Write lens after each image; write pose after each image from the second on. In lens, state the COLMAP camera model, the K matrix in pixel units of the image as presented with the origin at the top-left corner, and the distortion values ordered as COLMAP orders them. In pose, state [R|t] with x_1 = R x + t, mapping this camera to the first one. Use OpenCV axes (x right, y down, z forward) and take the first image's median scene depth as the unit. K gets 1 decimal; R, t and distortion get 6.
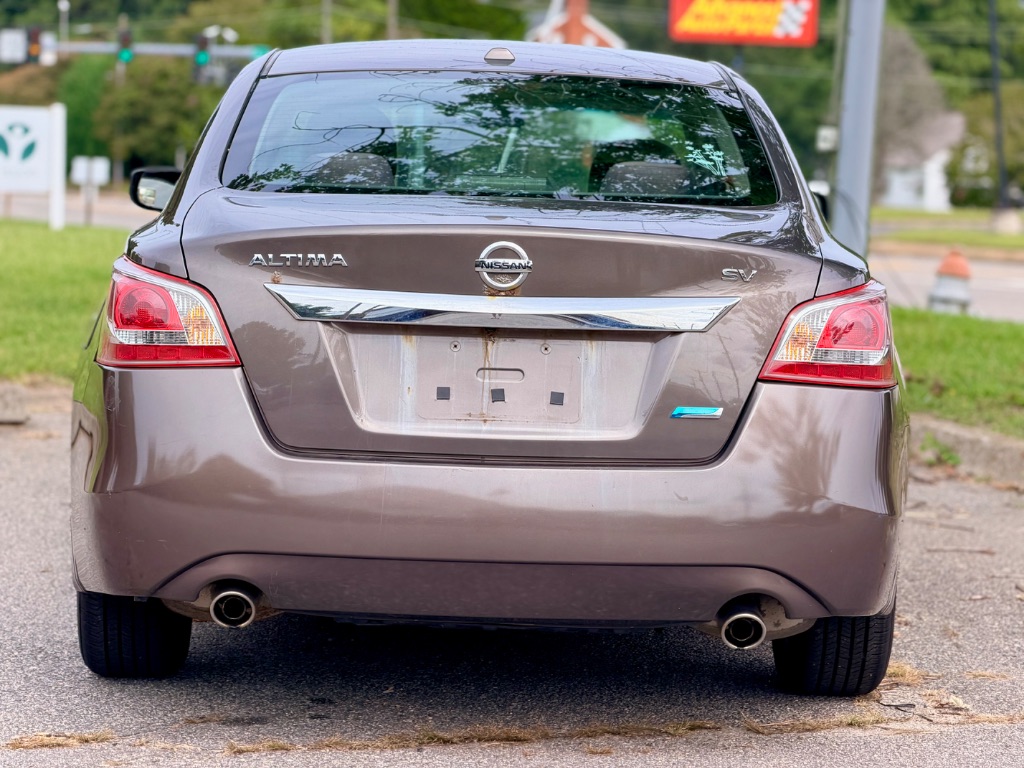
lens RADIAL K [[3092.6, 0, 509.7], [0, 3092.6, 383.7], [0, 0, 1]] dist [0.165698, 0.000000]
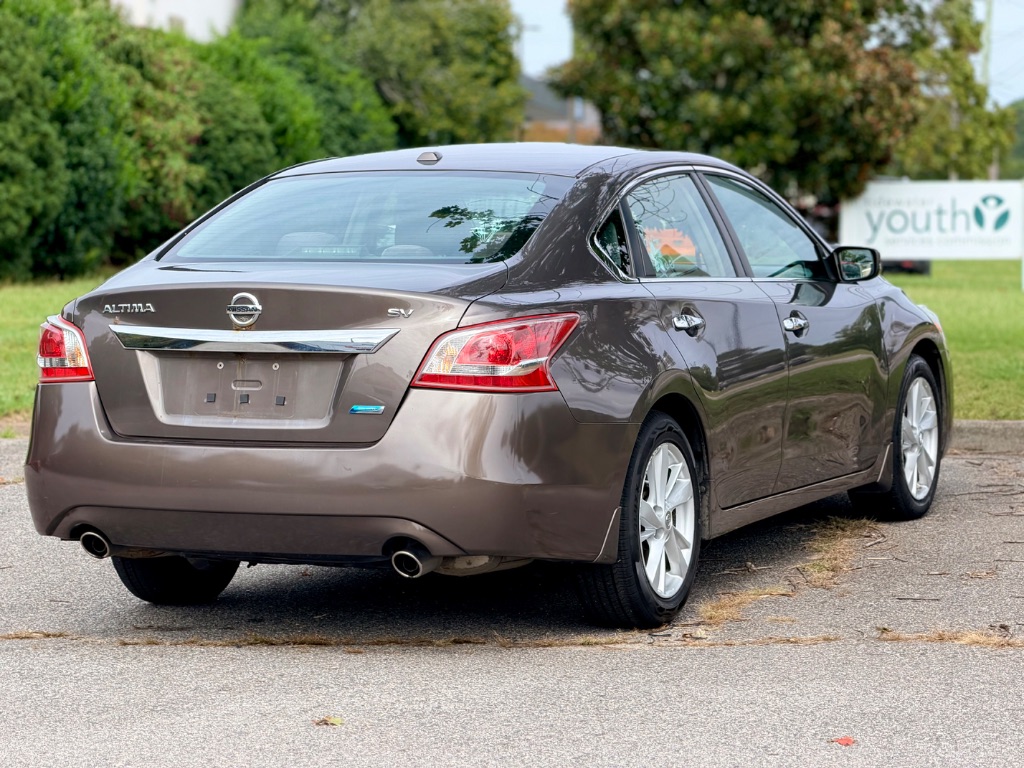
lens RADIAL K [[3092.6, 0, 513.4], [0, 3092.6, 384.5], [0, 0, 1]] dist [0.165698, 0.000000]
pose [[0.909238, -0.009504, -0.416168, 0.714580], [0.000476, 0.999762, -0.021793, 0.028745], [0.416276, 0.019617, 0.909027, -0.269676]]
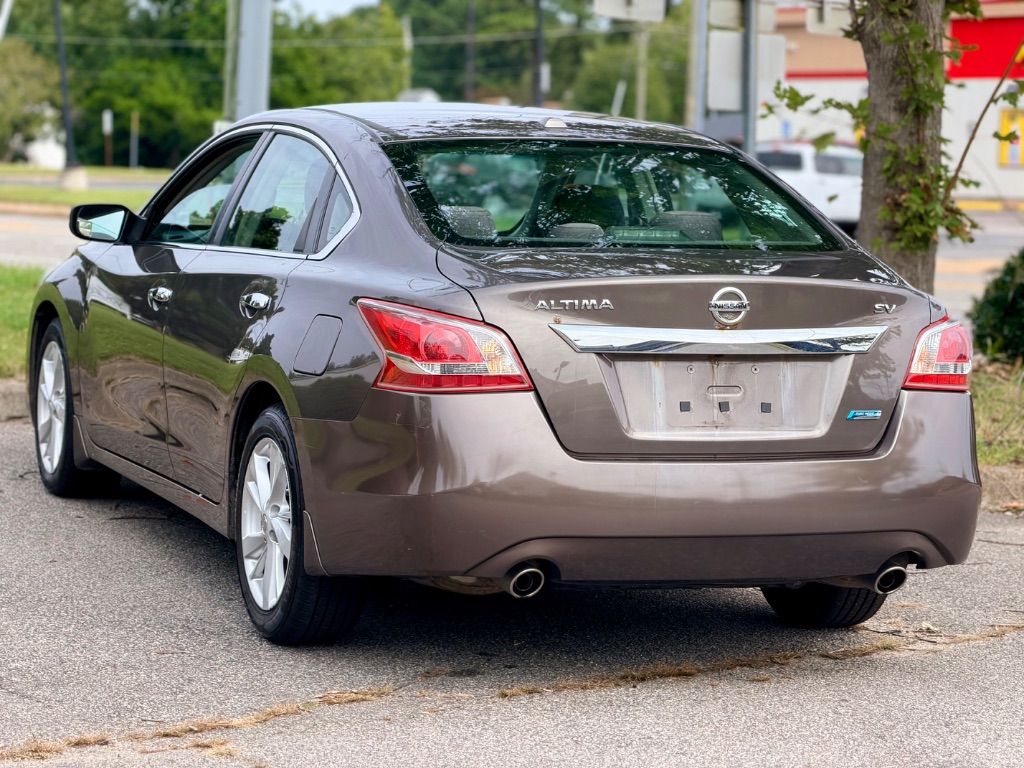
lens RADIAL K [[3092.6, 0, 512.0], [0, 3092.6, 383.7], [0, 0, 1]] dist [0.165698, 0.000000]
pose [[0.944473, -0.030026, 0.327213, -0.507512], [0.025526, 0.999511, 0.018039, -0.031177], [-0.327595, -0.008685, 0.944778, -0.189173]]
